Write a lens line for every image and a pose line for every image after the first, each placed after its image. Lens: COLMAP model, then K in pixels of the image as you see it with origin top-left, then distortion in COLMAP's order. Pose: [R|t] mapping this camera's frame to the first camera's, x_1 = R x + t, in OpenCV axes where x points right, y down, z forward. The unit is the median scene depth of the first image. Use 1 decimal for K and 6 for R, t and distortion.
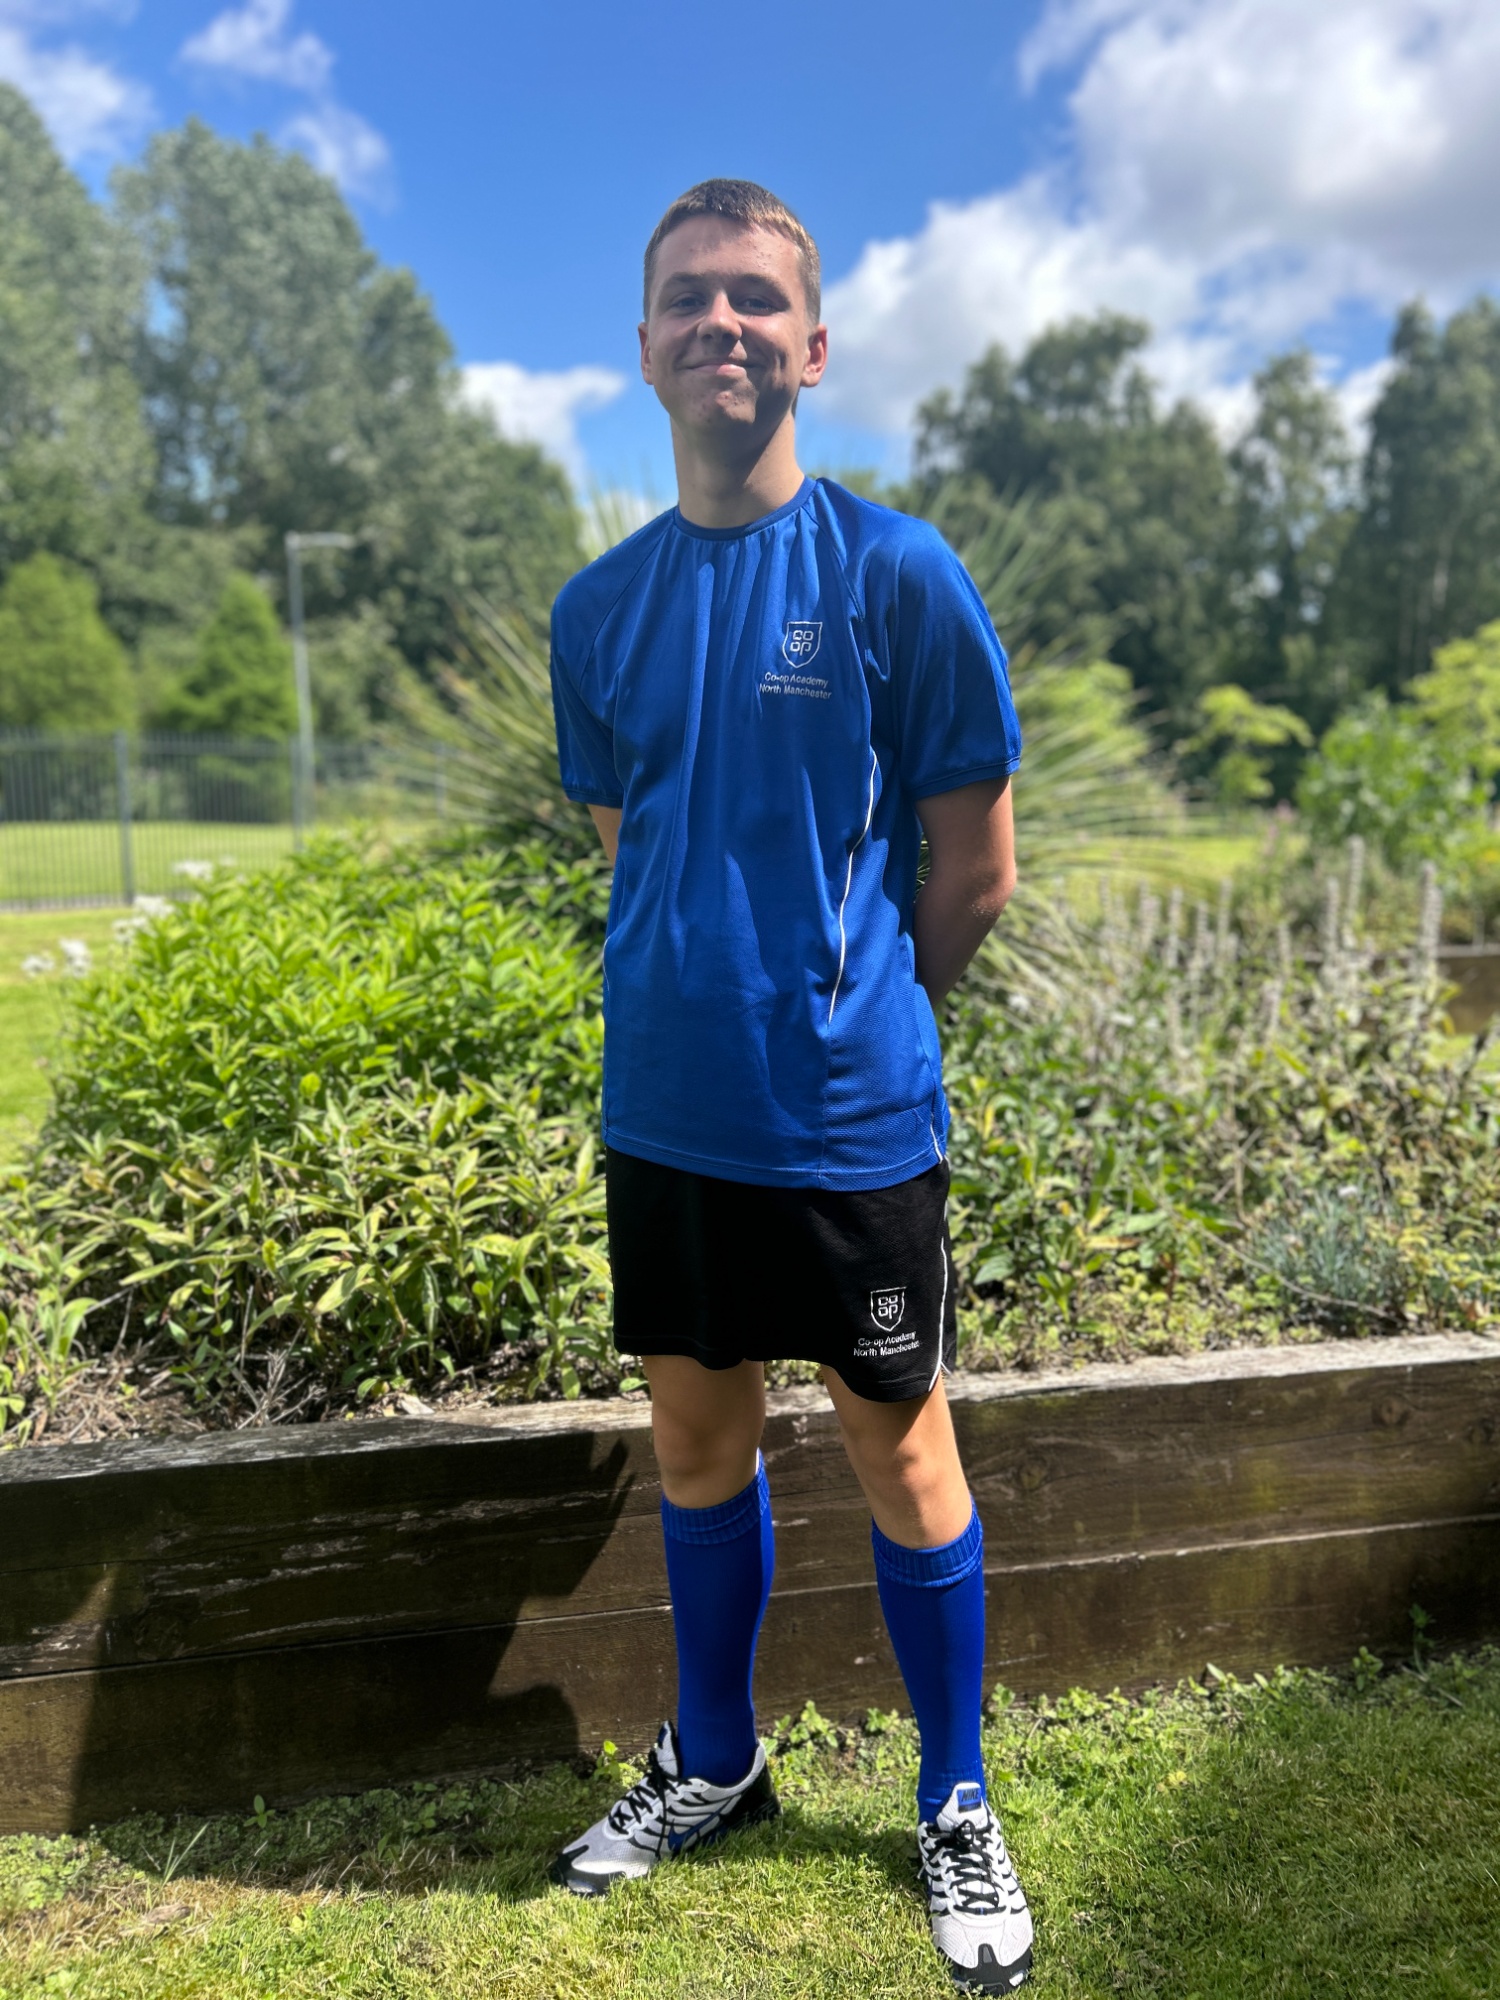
lens RADIAL K [[1512.1, 0, 744.9], [0, 1512.1, 987.7], [0, 0, 1]] dist [0.017757, -0.016324]
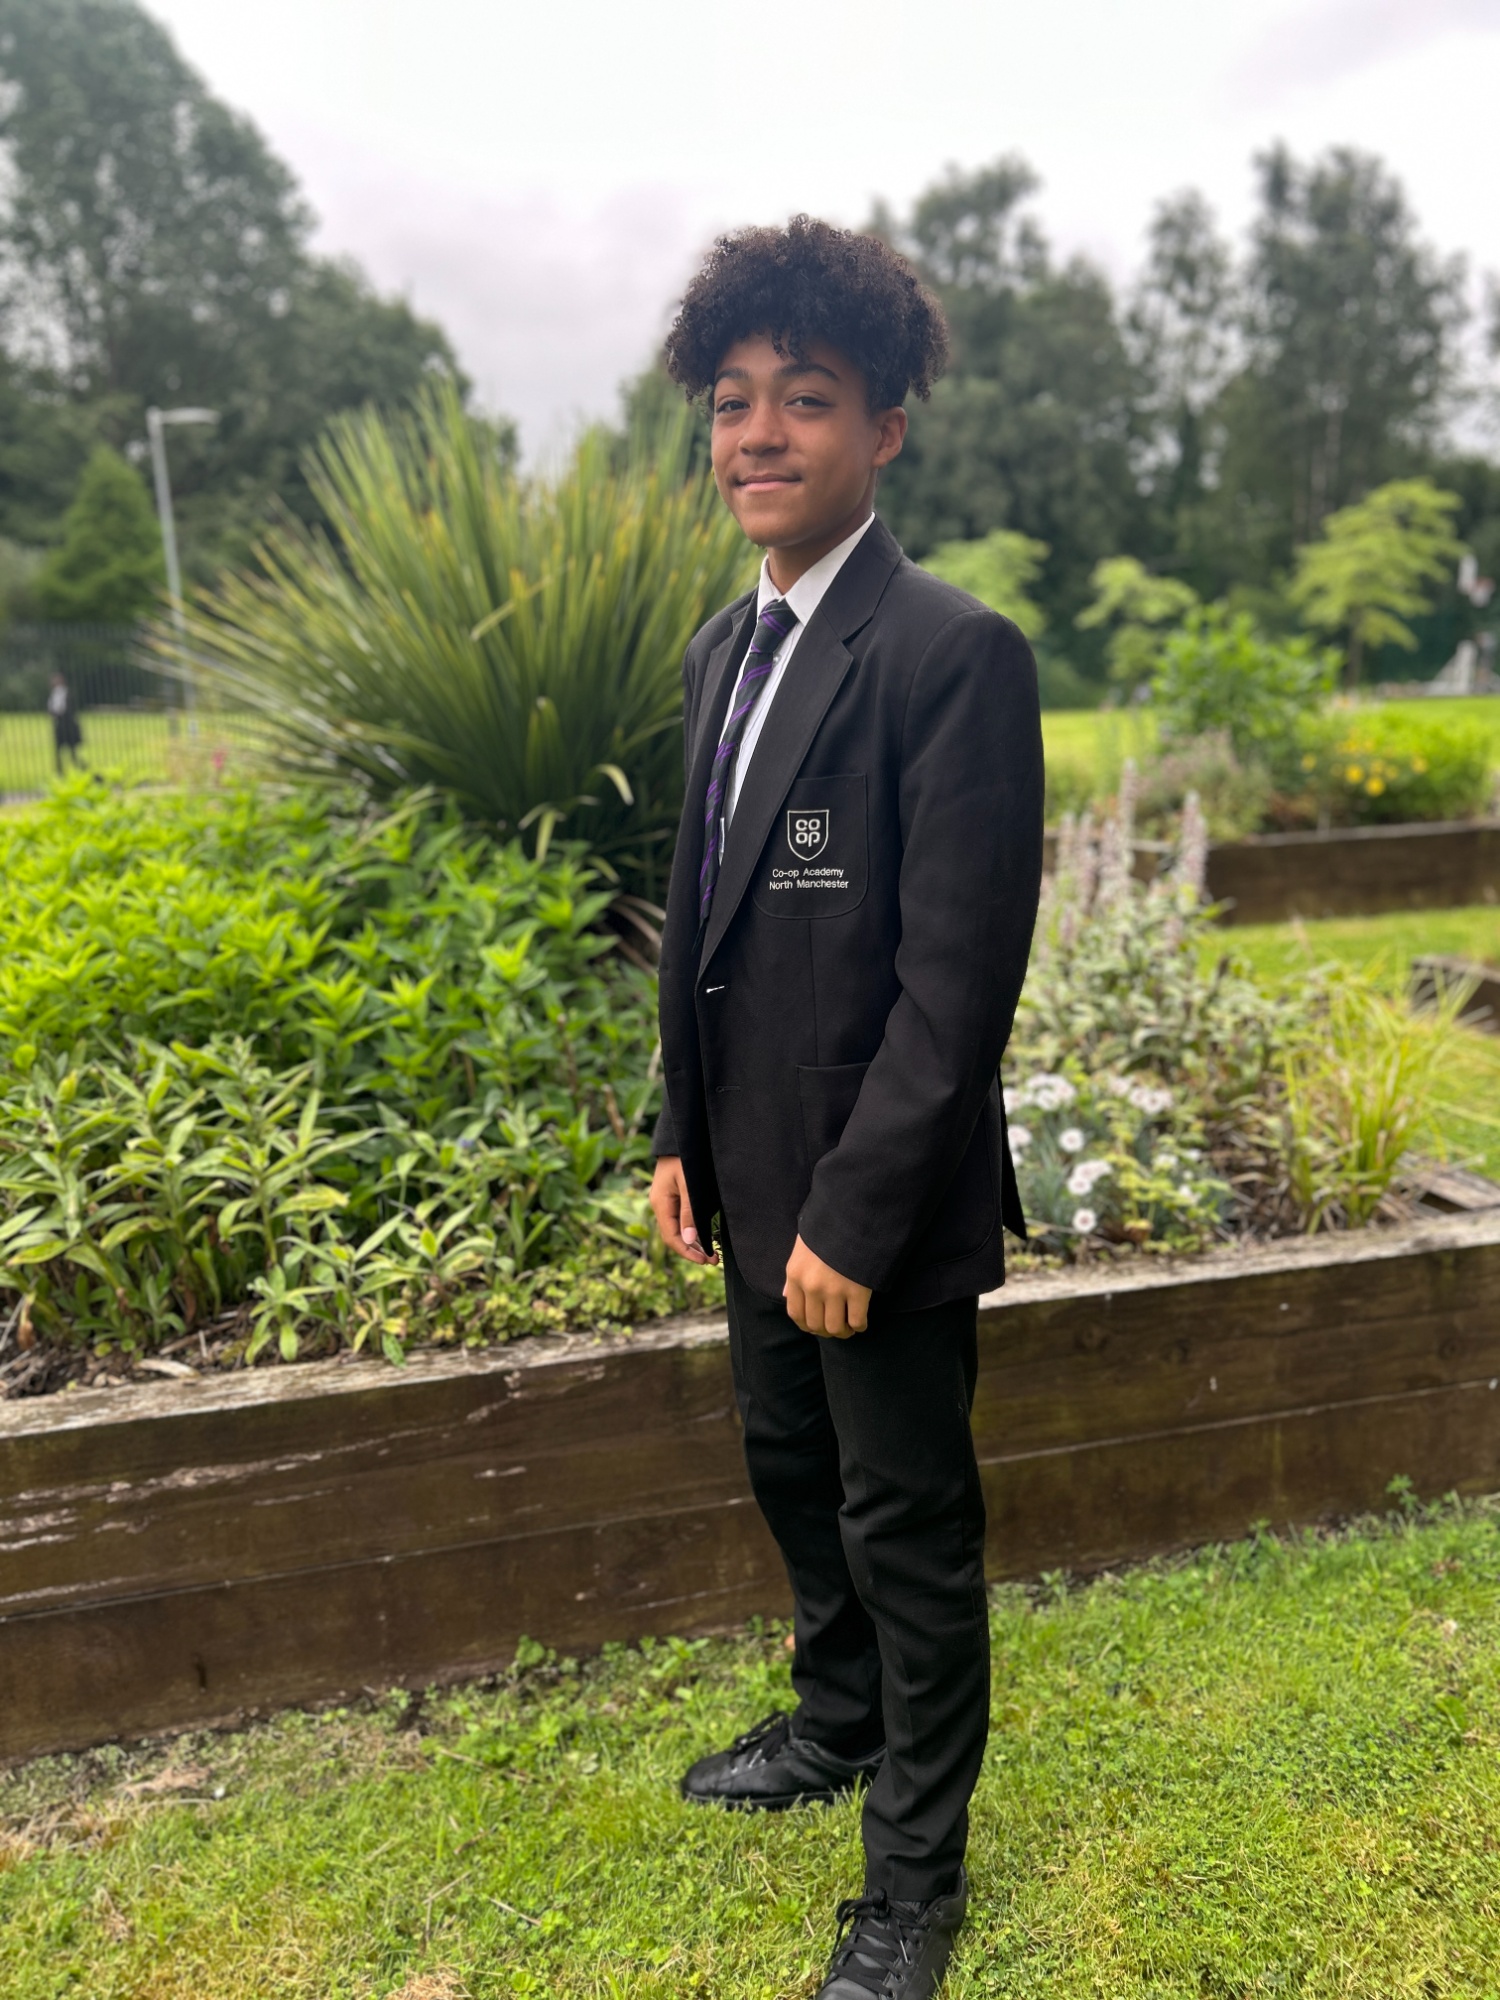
lens RADIAL K [[1512.1, 0, 751.1], [0, 1512.1, 999.5], [0, 0, 1]] dist [0.017757, -0.016324]
pose [[0.997927, -0.029008, 0.057450, 0.137642], [0.023899, 0.995859, 0.087712, -0.050018], [-0.059757, -0.086157, 0.994488, -0.005050]]
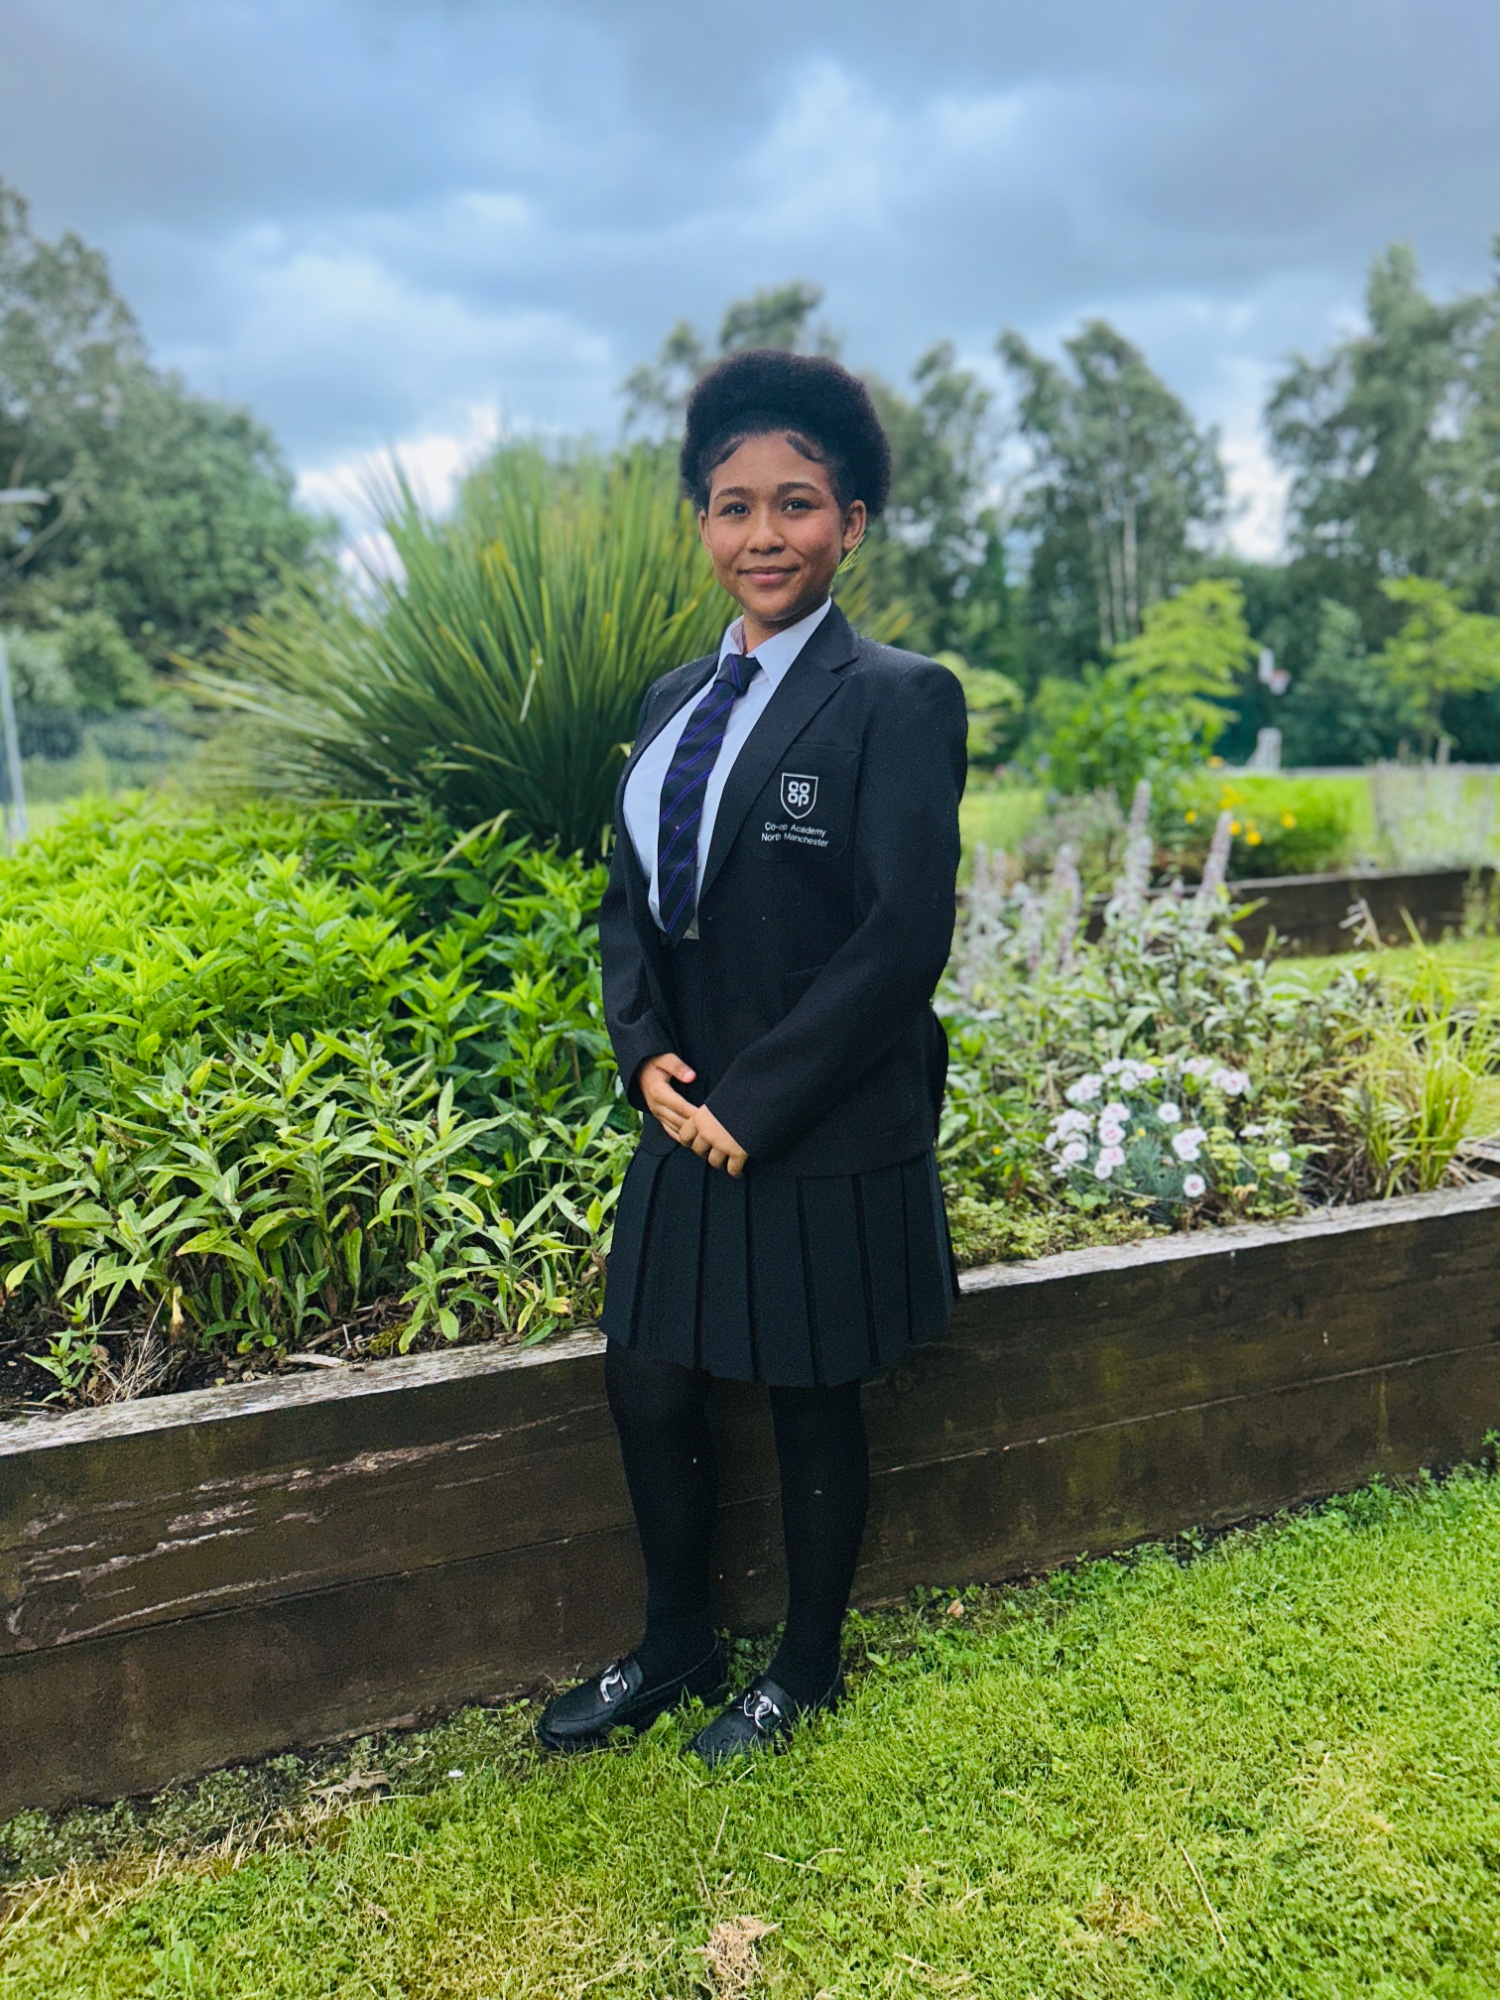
lens RADIAL K [[1512.1, 0, 737.0], [0, 1512.1, 990.0], [0, 0, 1]] dist [0.017757, -0.016324]
pose [[0.984828, -0.044100, 0.167839, -0.086105], [0.040307, 0.998851, 0.025942, 0.019998], [-0.168790, -0.018783, 0.985473, -0.005569]]
